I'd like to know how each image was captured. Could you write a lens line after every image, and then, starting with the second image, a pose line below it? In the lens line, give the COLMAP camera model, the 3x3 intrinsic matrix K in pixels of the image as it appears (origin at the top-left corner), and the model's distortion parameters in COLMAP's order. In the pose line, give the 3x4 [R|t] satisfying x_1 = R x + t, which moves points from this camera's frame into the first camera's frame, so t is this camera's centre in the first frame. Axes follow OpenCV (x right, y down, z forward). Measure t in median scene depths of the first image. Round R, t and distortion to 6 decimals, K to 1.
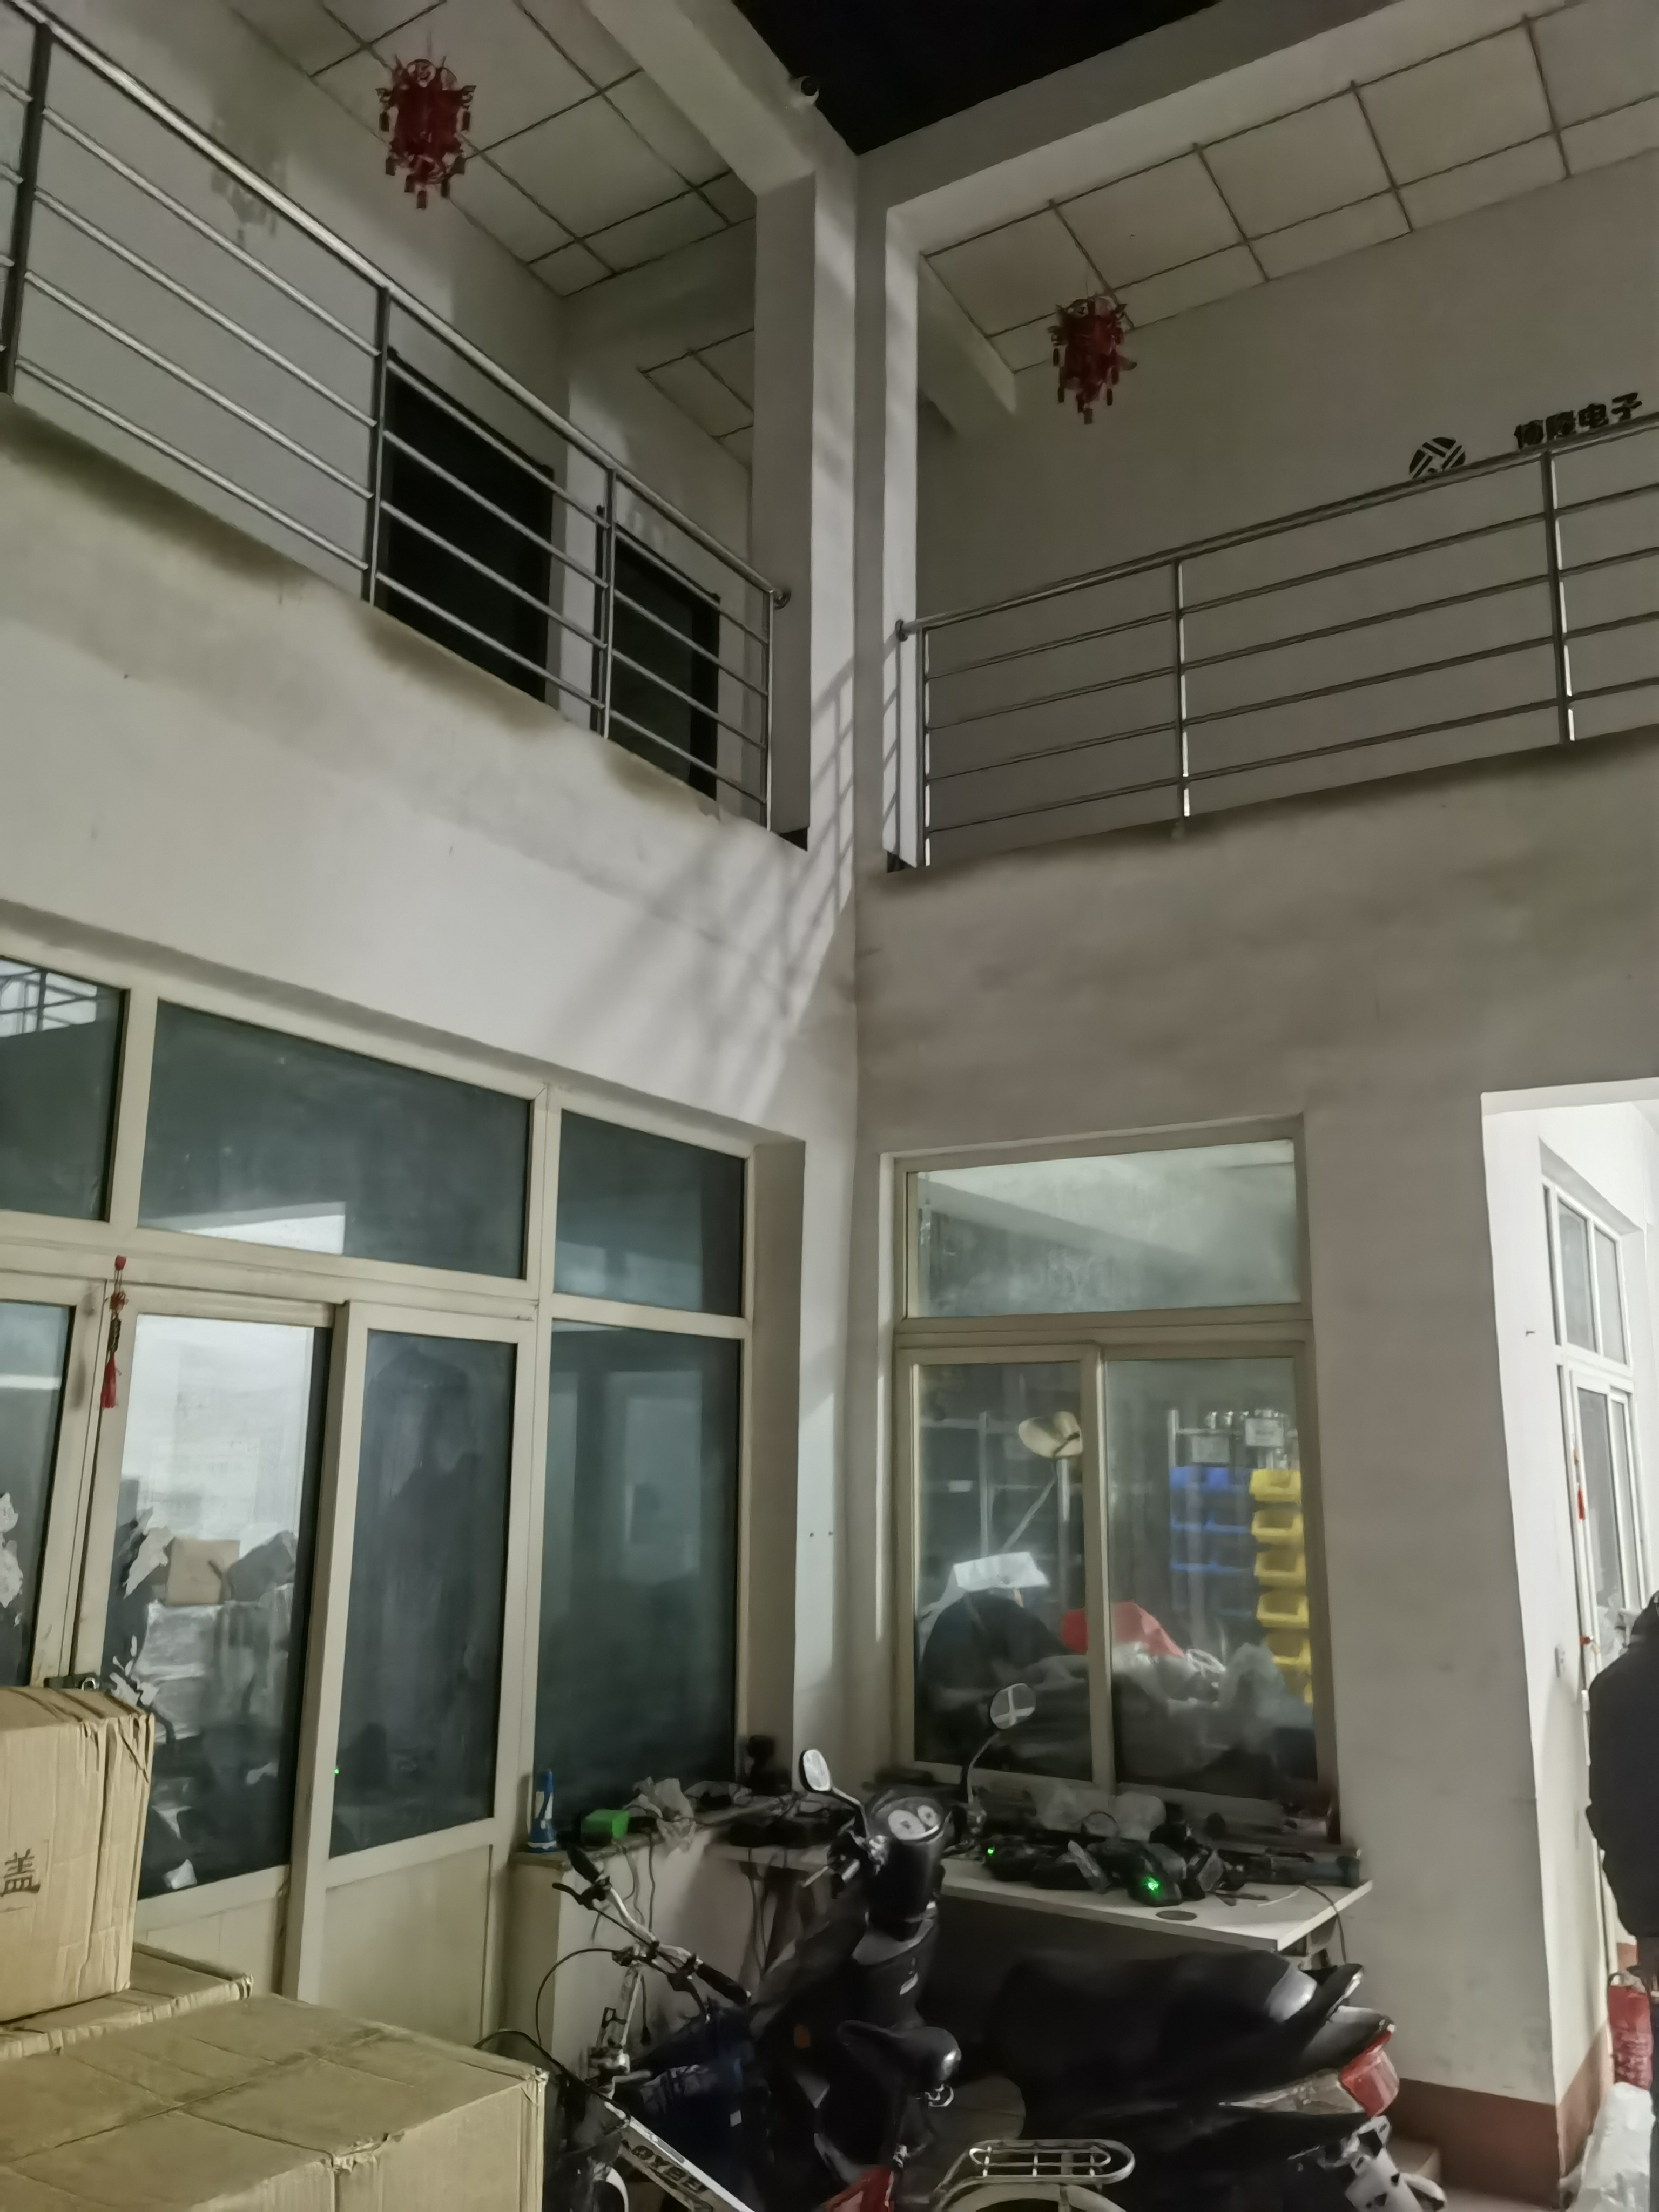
lens RADIAL K [[1723.0, 0, 829.5], [0, 1723.0, 1106.0], [0, 0, 1]] dist [0.080225, -0.056257]
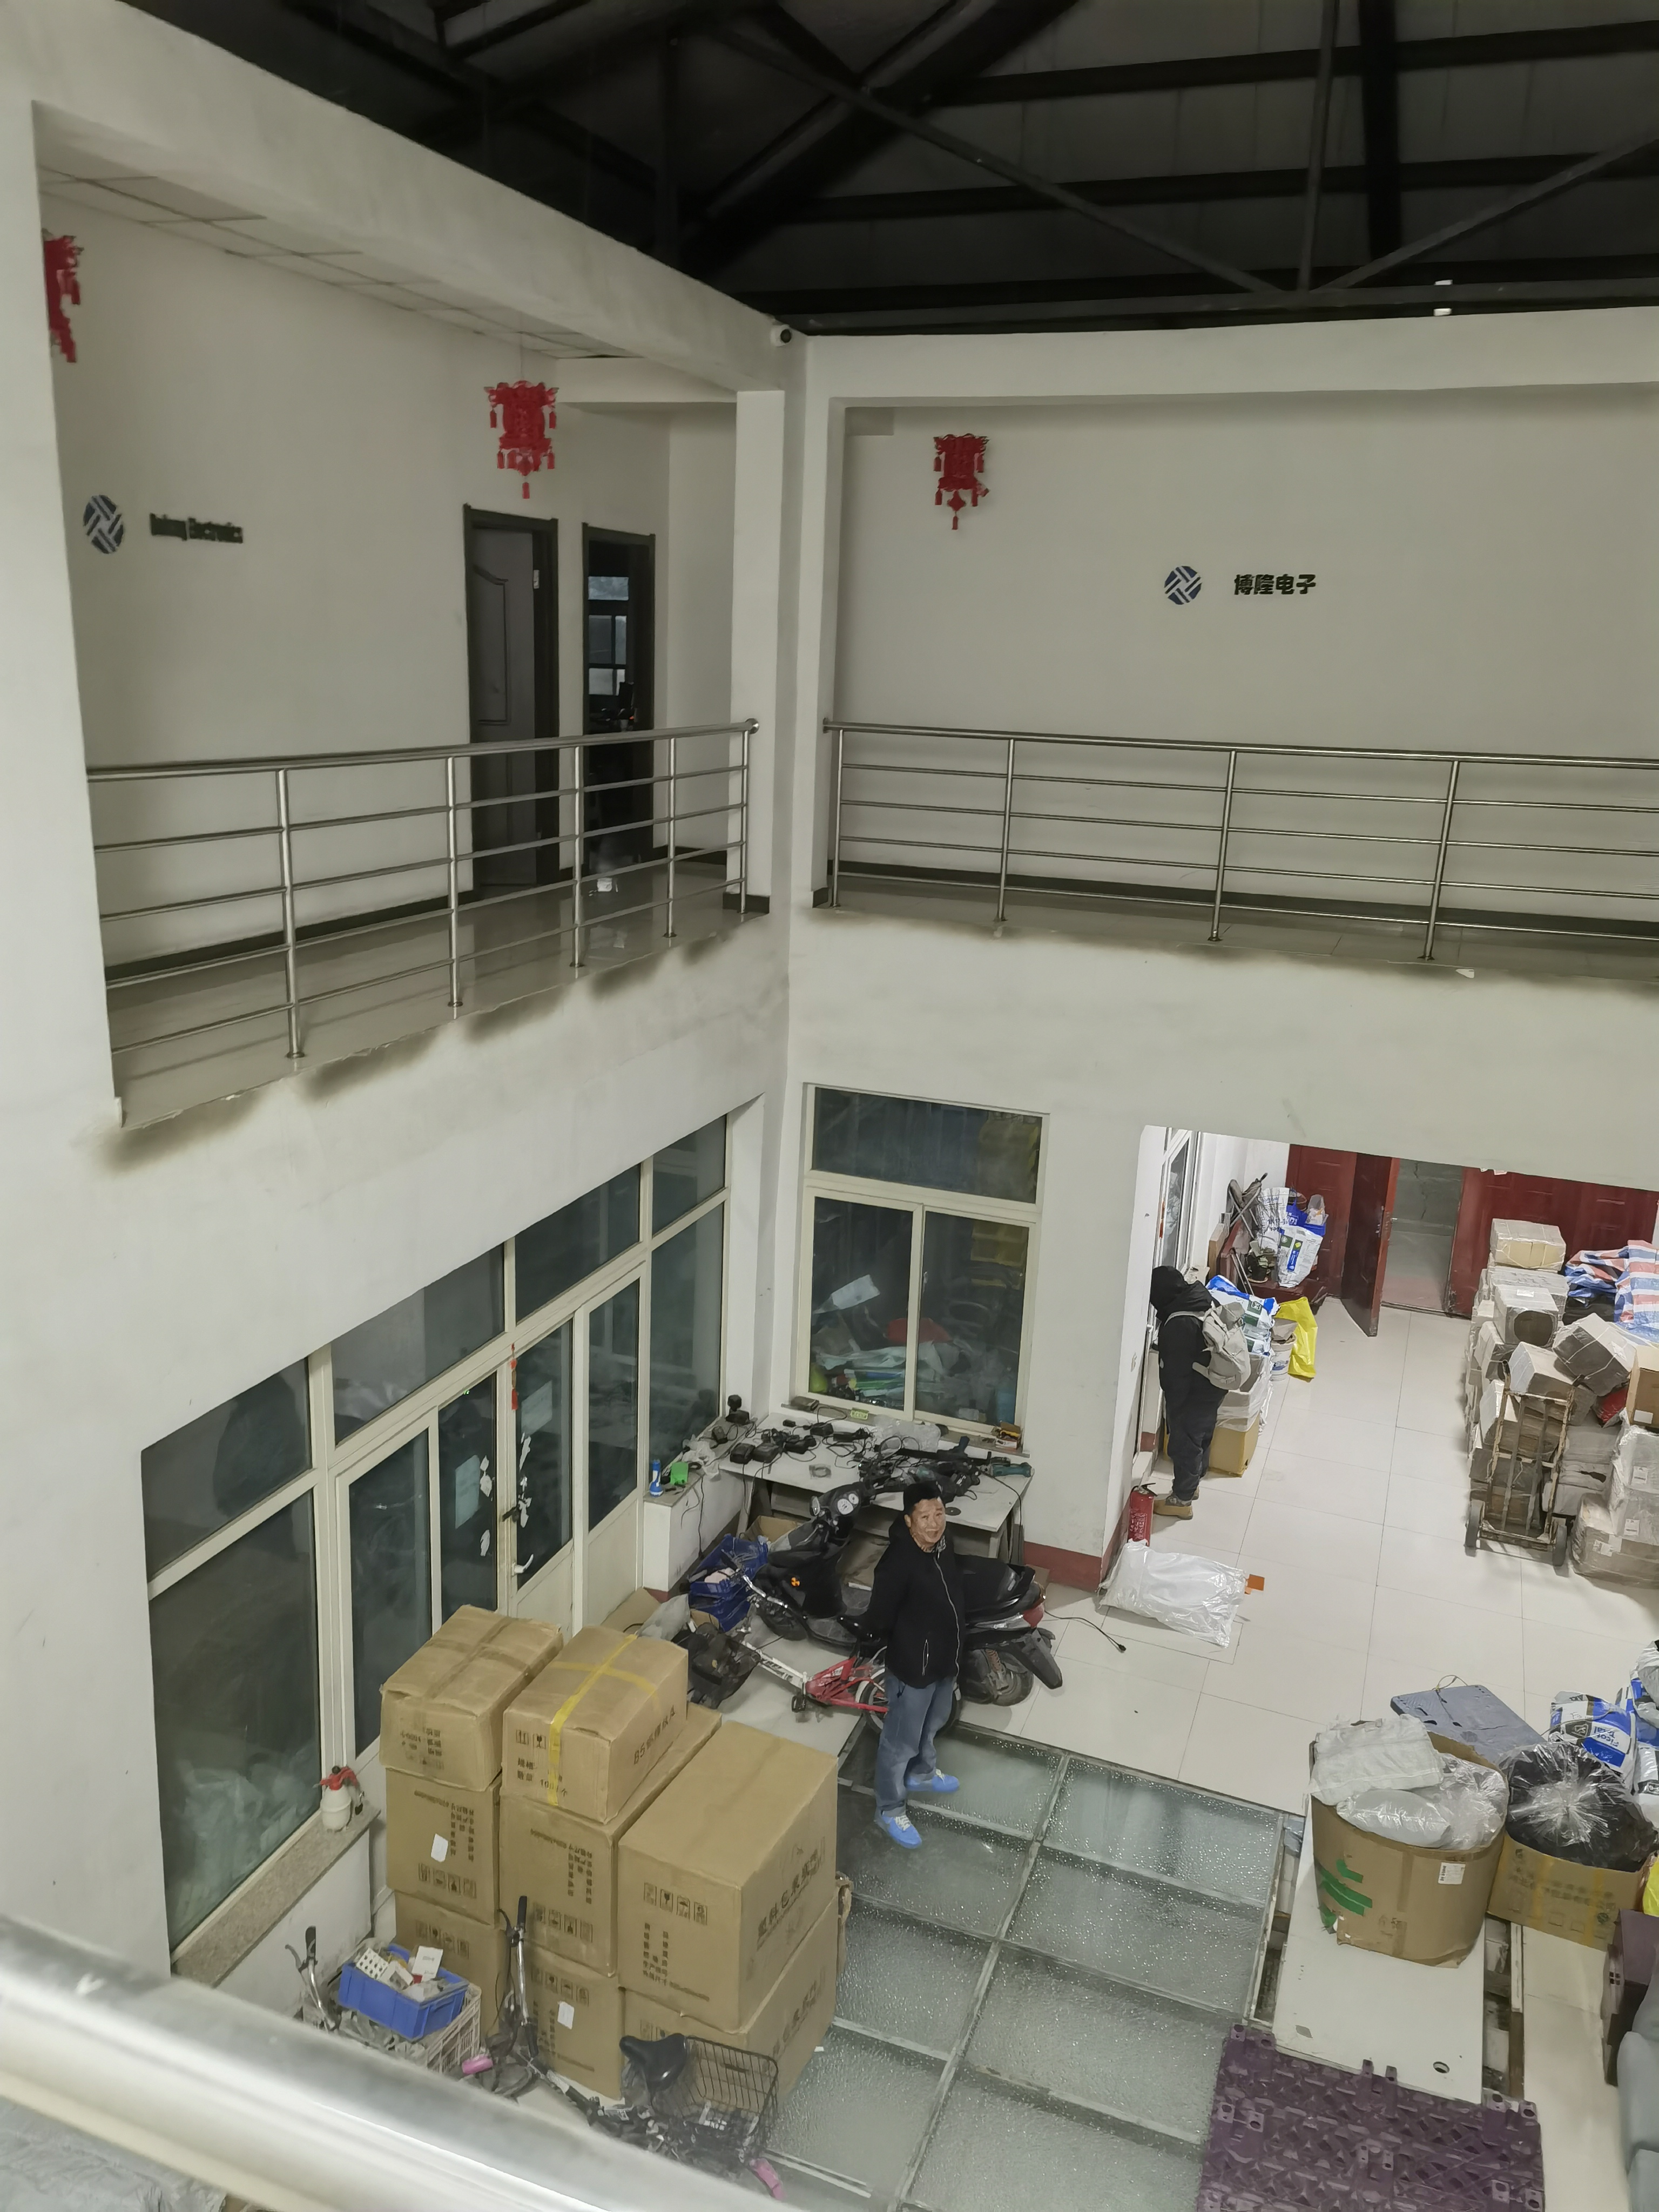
lens RADIAL K [[1723.0, 0, 829.5], [0, 1723.0, 1106.0], [0, 0, 1]] dist [0.080225, -0.056257]
pose [[0.982015, -0.018664, 0.187877, -0.260897], [-0.069560, 0.889339, 0.451928, -0.714717], [-0.175521, -0.456868, 0.872046, -0.478584]]
